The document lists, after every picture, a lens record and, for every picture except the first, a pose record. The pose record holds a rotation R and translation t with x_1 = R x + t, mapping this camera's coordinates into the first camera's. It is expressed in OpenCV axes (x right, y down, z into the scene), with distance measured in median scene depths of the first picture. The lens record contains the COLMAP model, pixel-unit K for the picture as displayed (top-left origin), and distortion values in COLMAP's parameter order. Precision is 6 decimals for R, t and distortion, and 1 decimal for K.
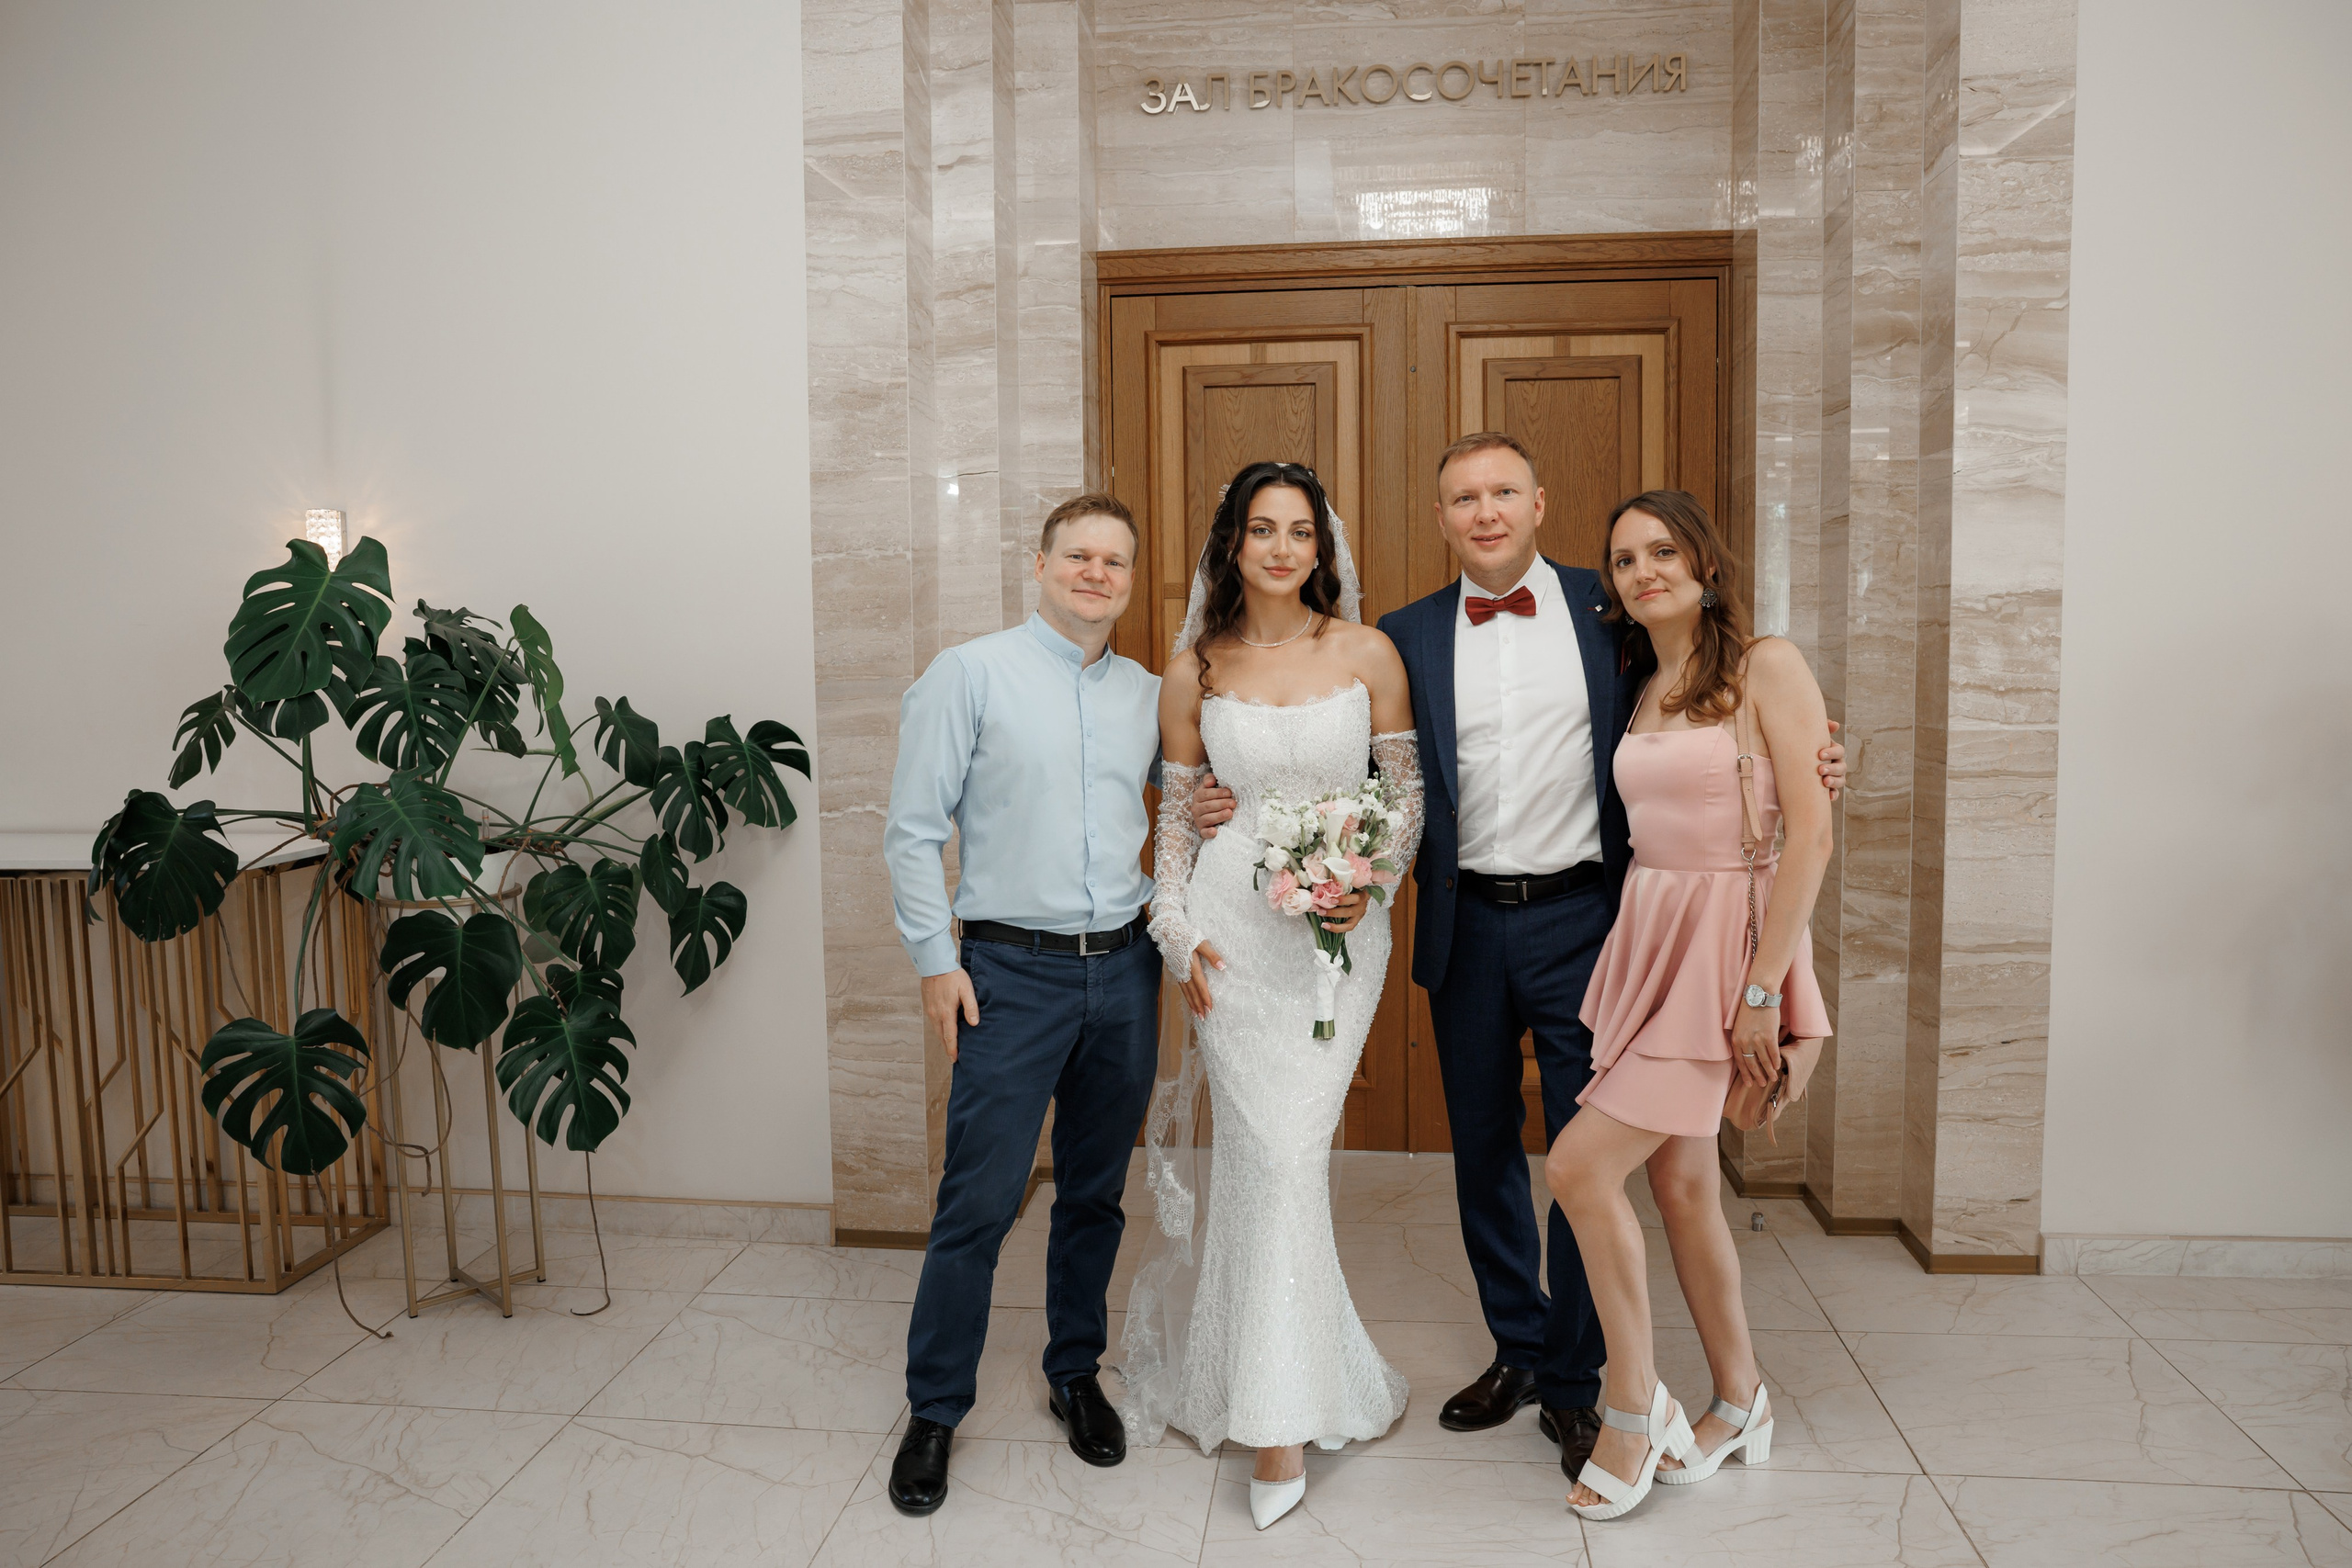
lens RADIAL K [[1786.9, 0, 1172.2], [0, 1786.9, 790.0], [0, 0, 1]] dist [-0.083956, 0.093086]
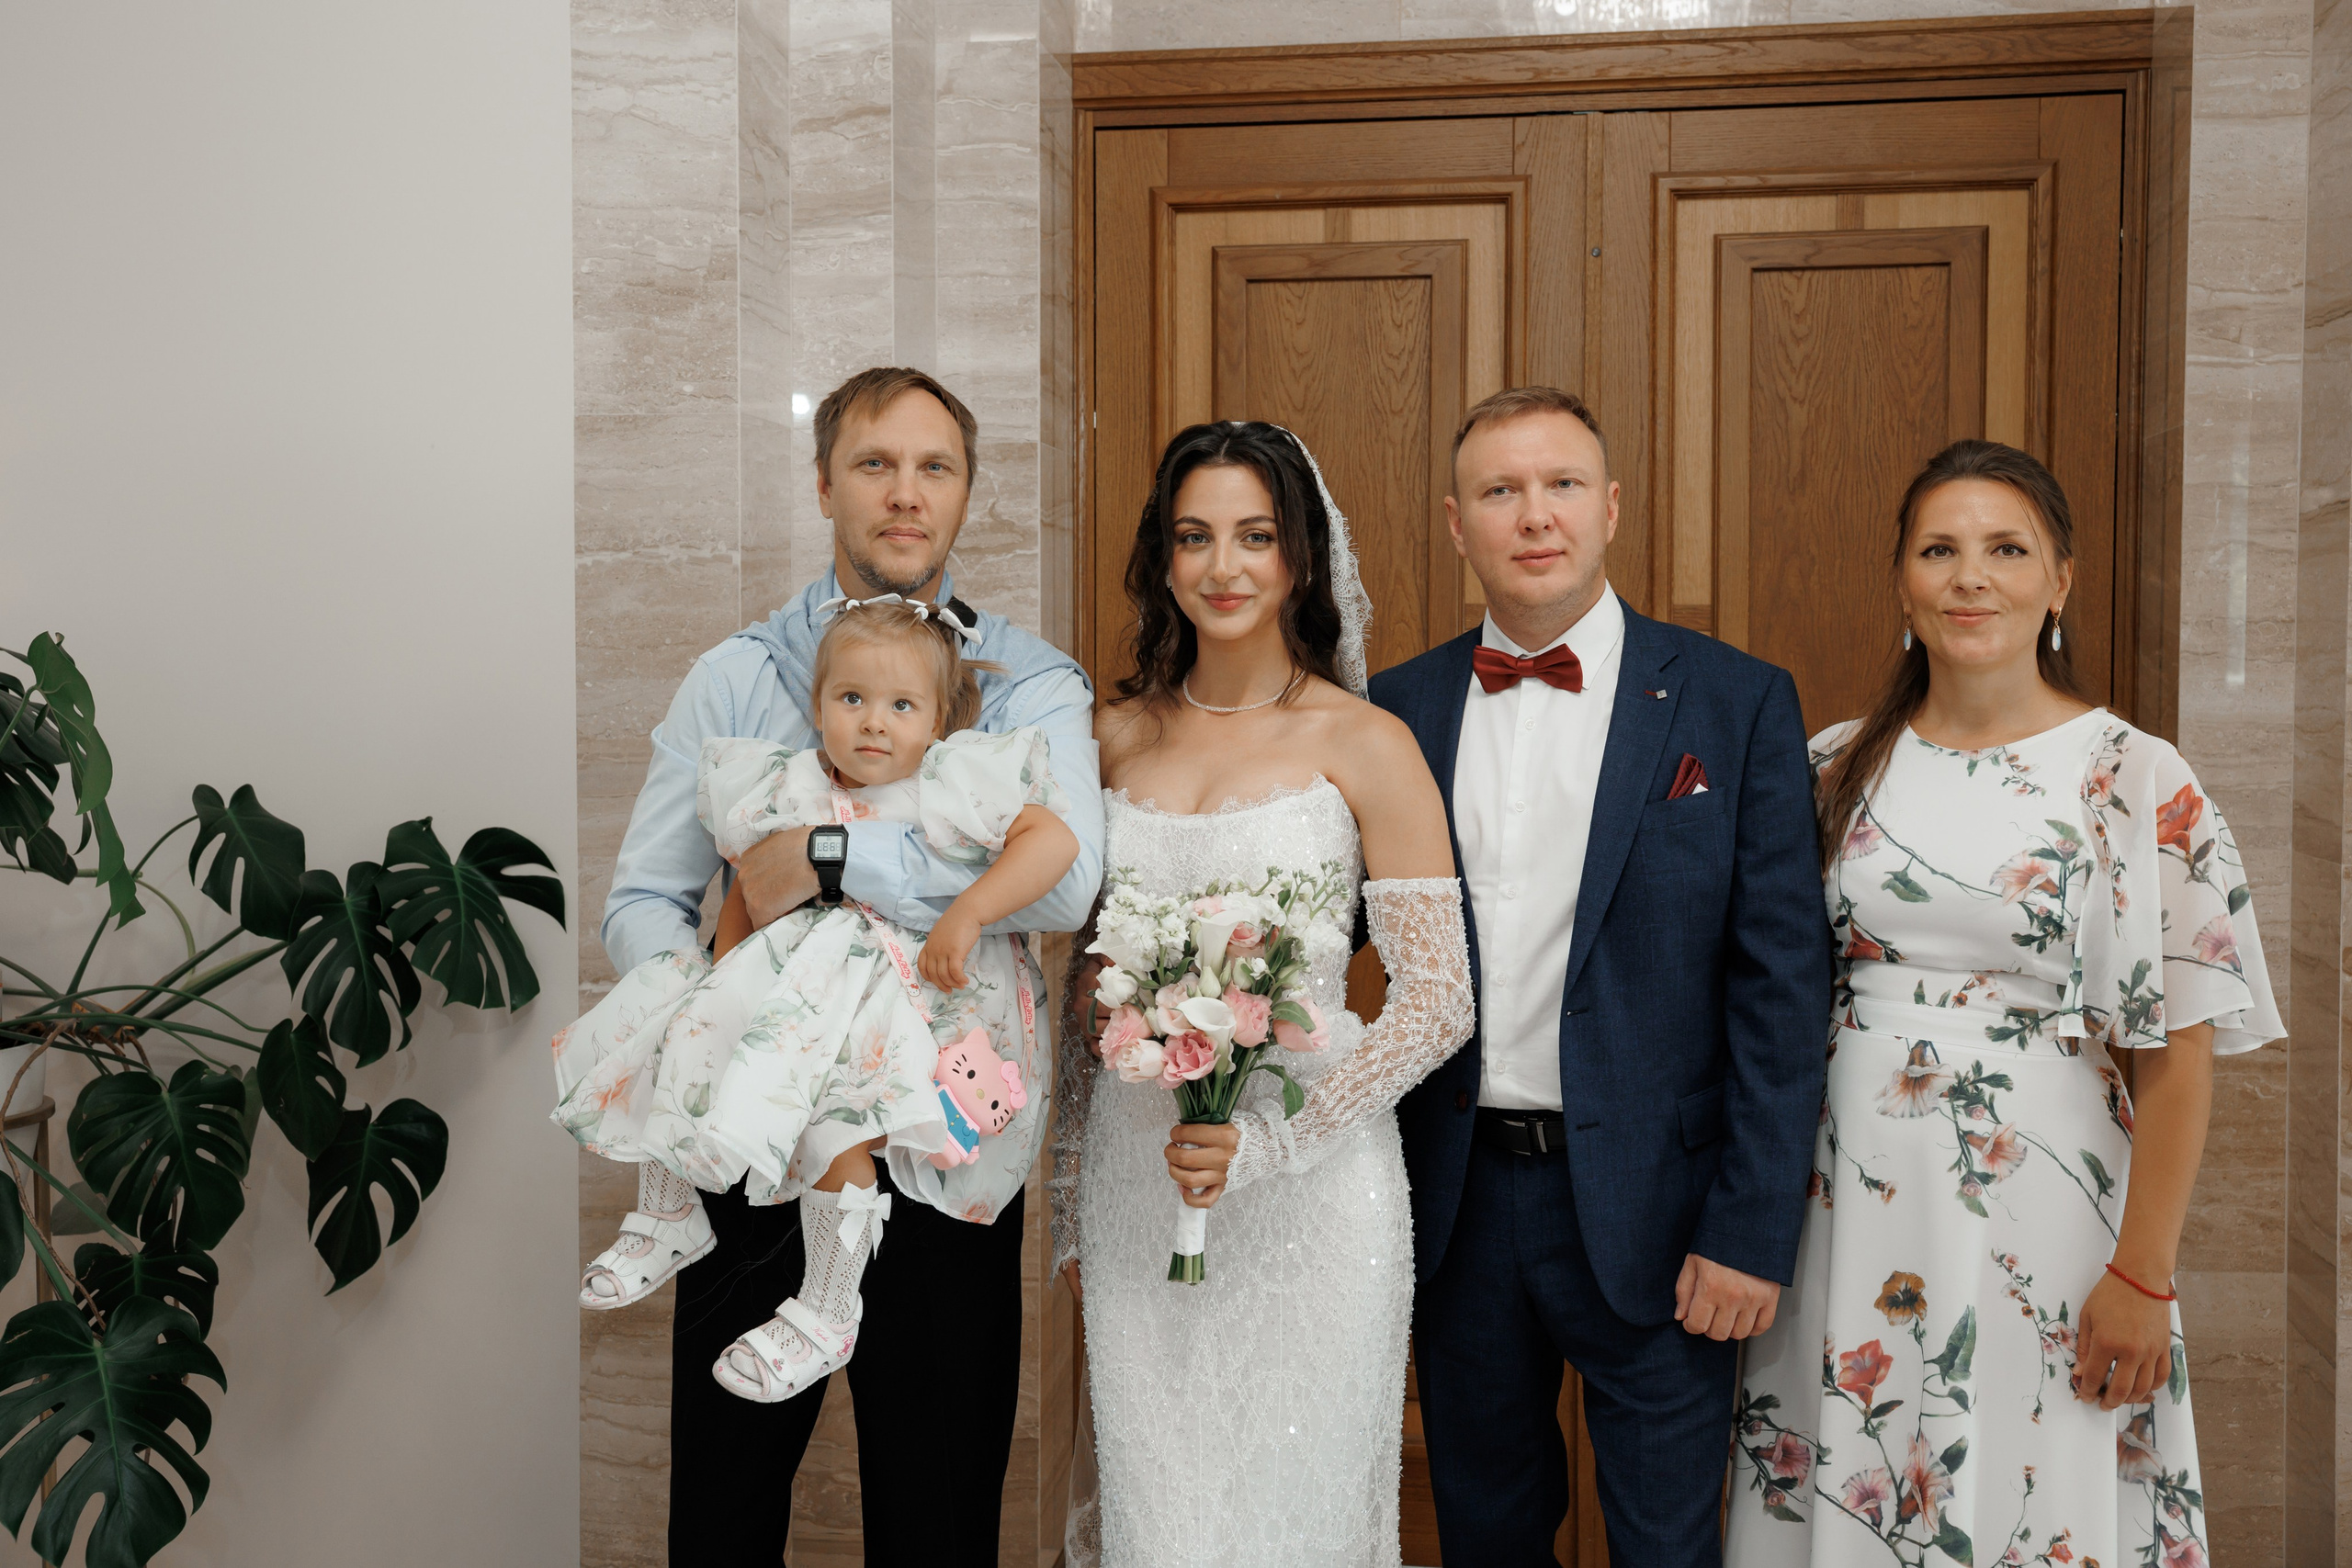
lens RADIAL K [[2839.7, 0, 1173.7], [0, 2839.7, 770.0], [0, 0, 1]] dist [0.091042, 0.000000]
pose [[0.999059, 0.014678, -0.040815, 0.038944], [-0.016621, 0.998725, -0.047661, -0.016004], [0.040064, 0.048295, 0.998029, 0.048232]]
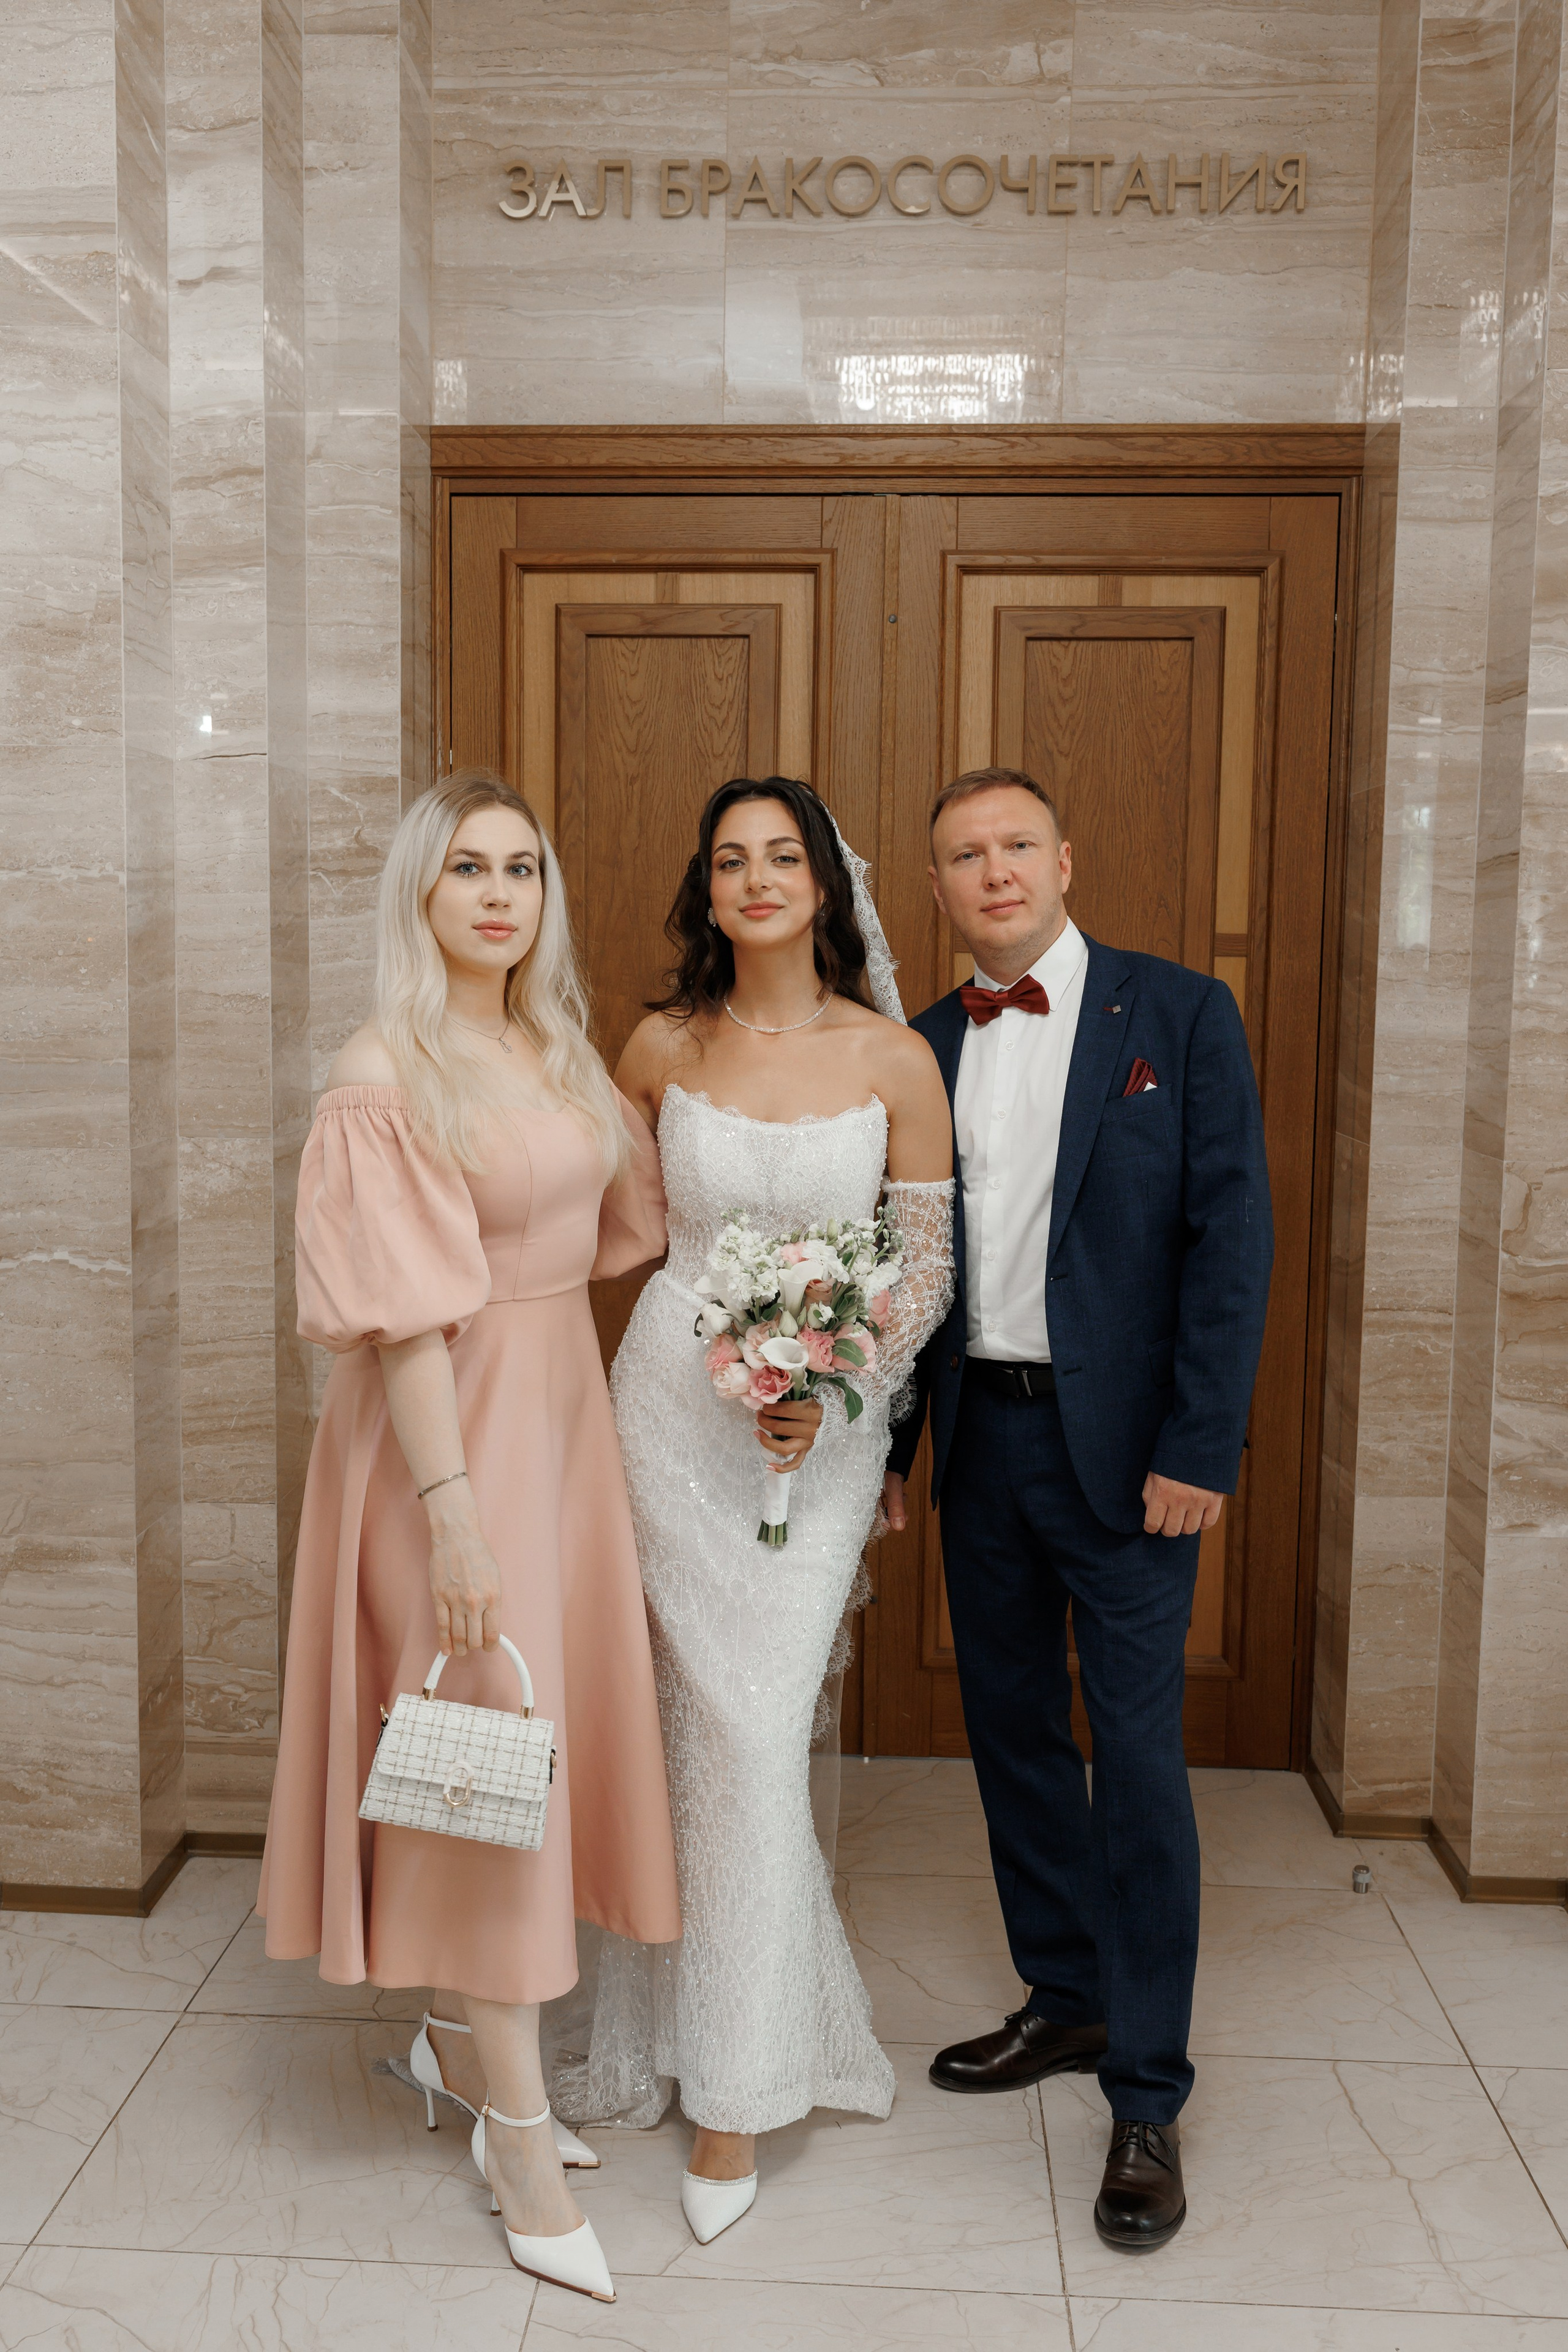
lens RADIAL K [[2360.8, 0, 748.9], [0, 2360.8, 1207.2], [0, 0, 1]] dist [0.020426, 0.000000]
pose [[0.998204, 0.019704, 0.056579, 0.036799], [-0.020794, 0.999608, 0.018749, -0.029217], [-0.056187, -0.019892, 0.998222, 0.100411]]
